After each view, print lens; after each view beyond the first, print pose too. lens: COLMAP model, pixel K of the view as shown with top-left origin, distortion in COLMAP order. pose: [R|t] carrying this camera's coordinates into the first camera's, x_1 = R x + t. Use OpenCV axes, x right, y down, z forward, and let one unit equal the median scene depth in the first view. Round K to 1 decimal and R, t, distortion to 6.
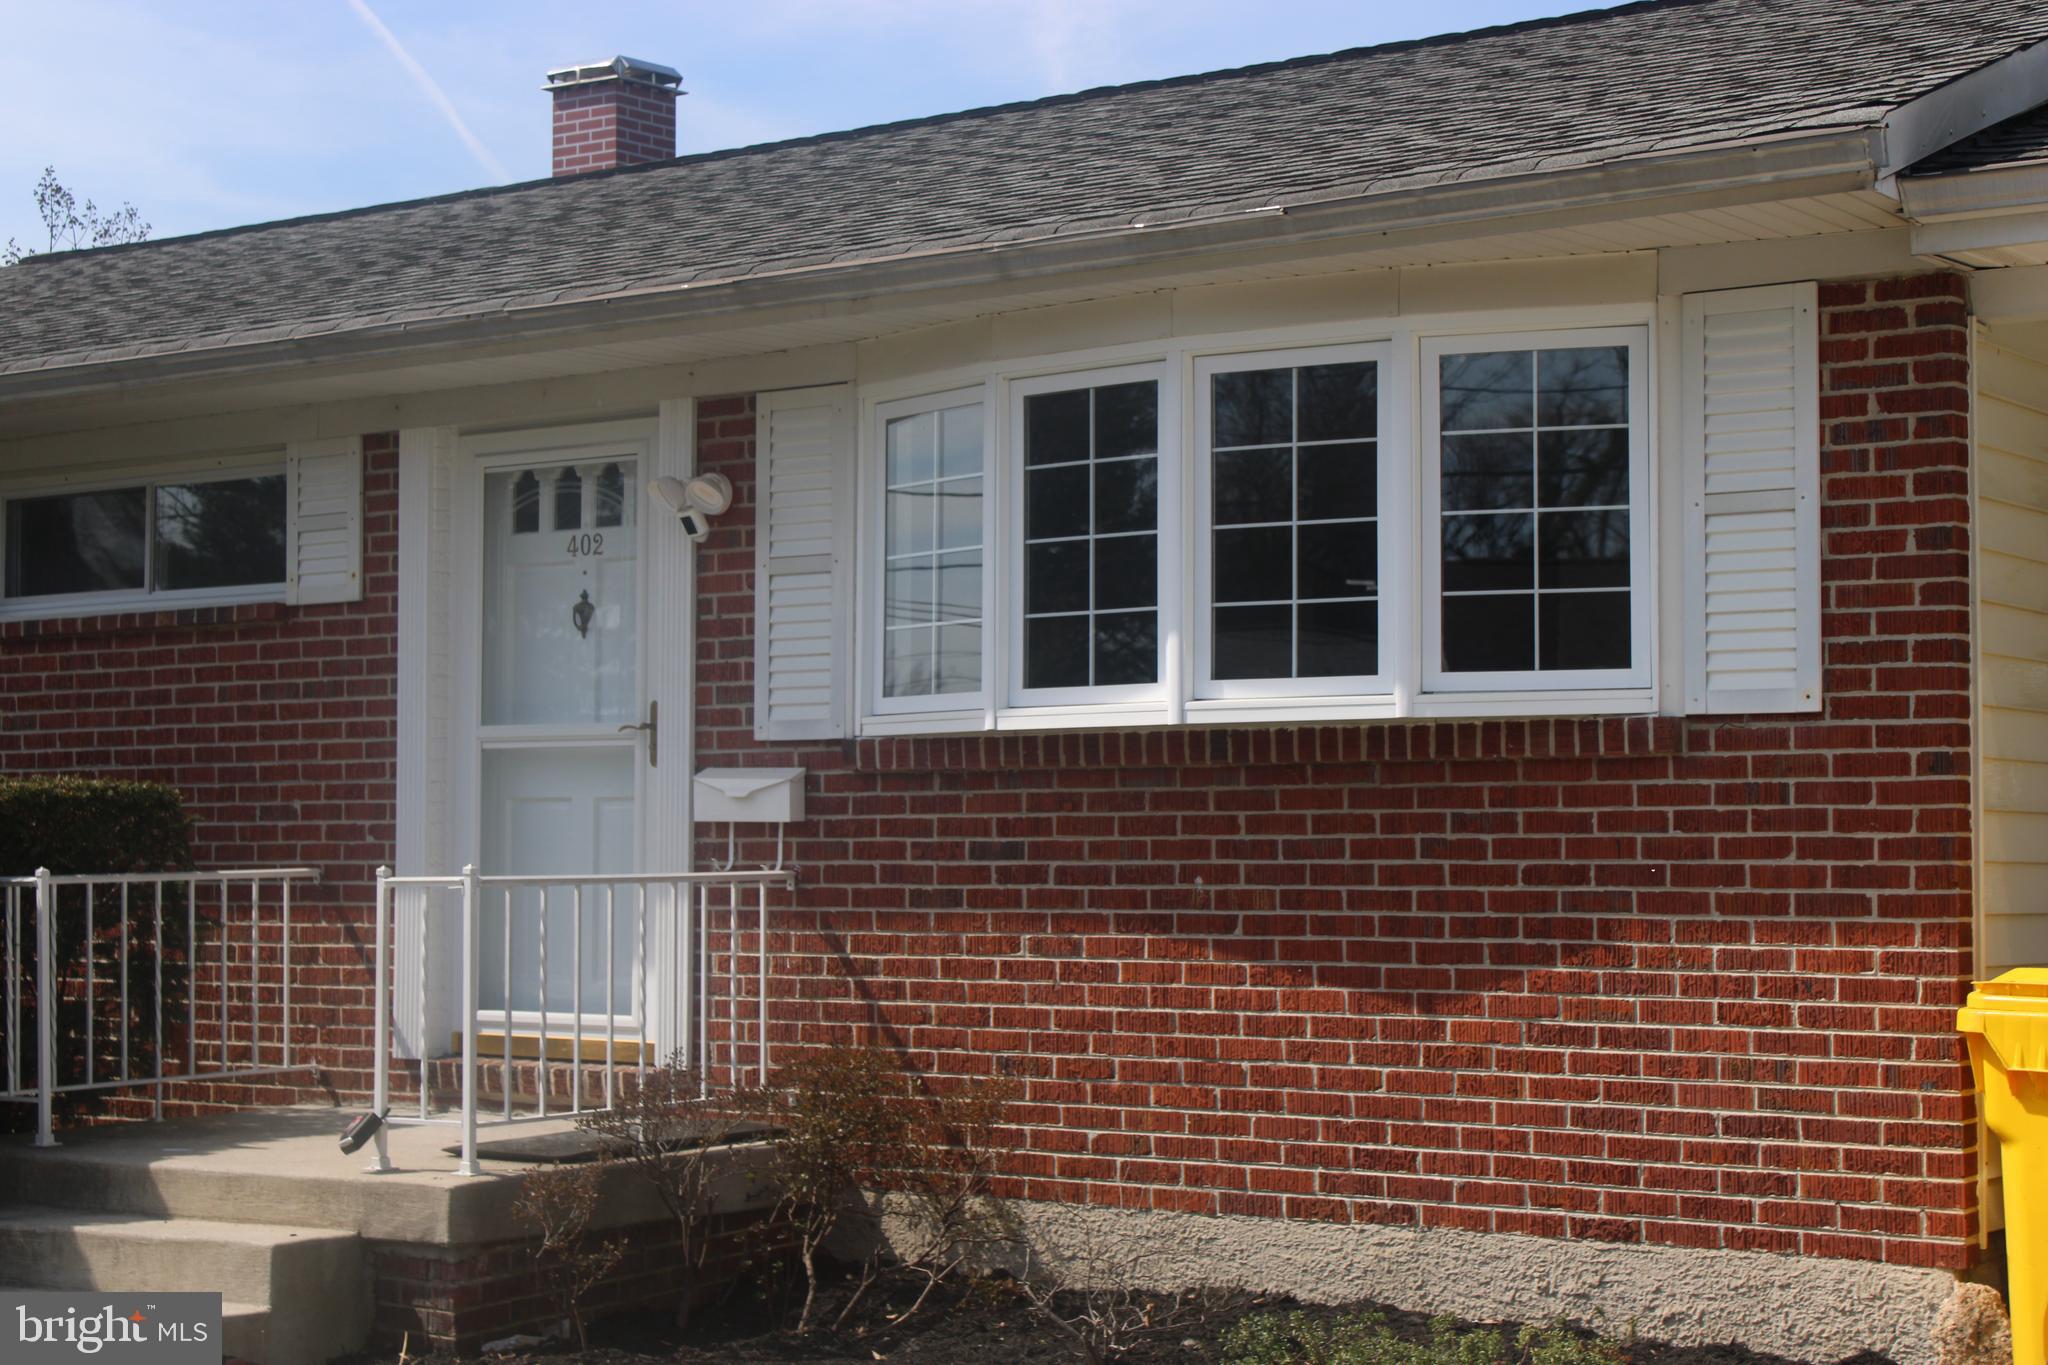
lens RADIAL K [[3486.0, 0, 948.9], [0, 3486.0, 767.1], [0, 0, 1]] dist [0.009757, 0.000000]
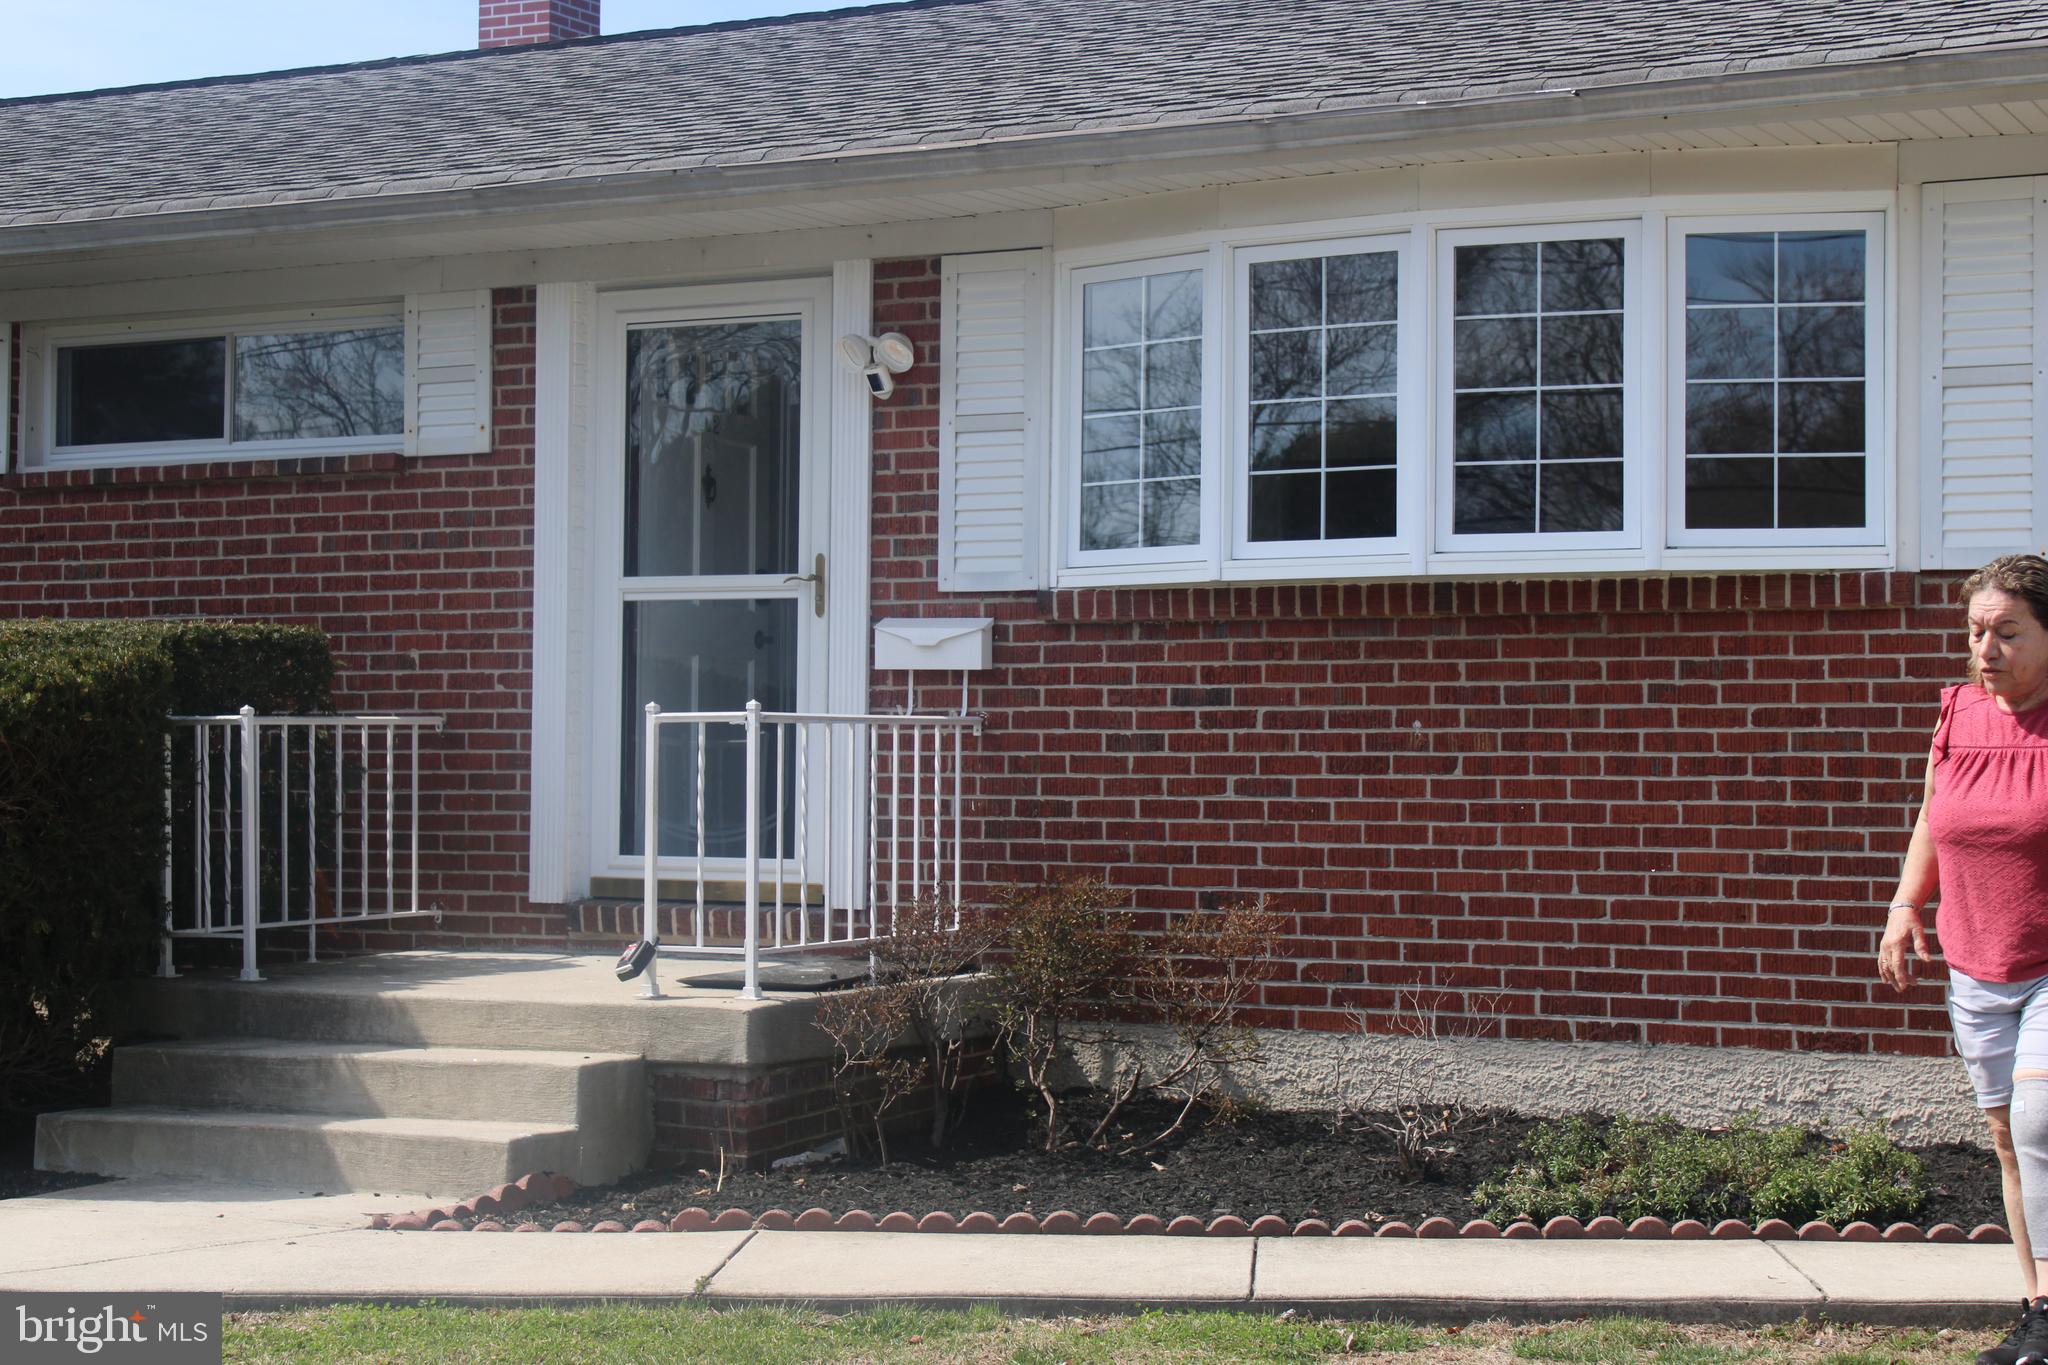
lens RADIAL K [[3486.0, 0, 962.4], [0, 3486.0, 767.2], [0, 0, 1]] dist [0.009757, 0.000000]
pose [[0.987276, 0.007775, 0.158827, -0.233402], [-0.011576, 0.999668, 0.023021, 0.022632], [-0.158595, -0.024567, 0.987038, -0.029487]]
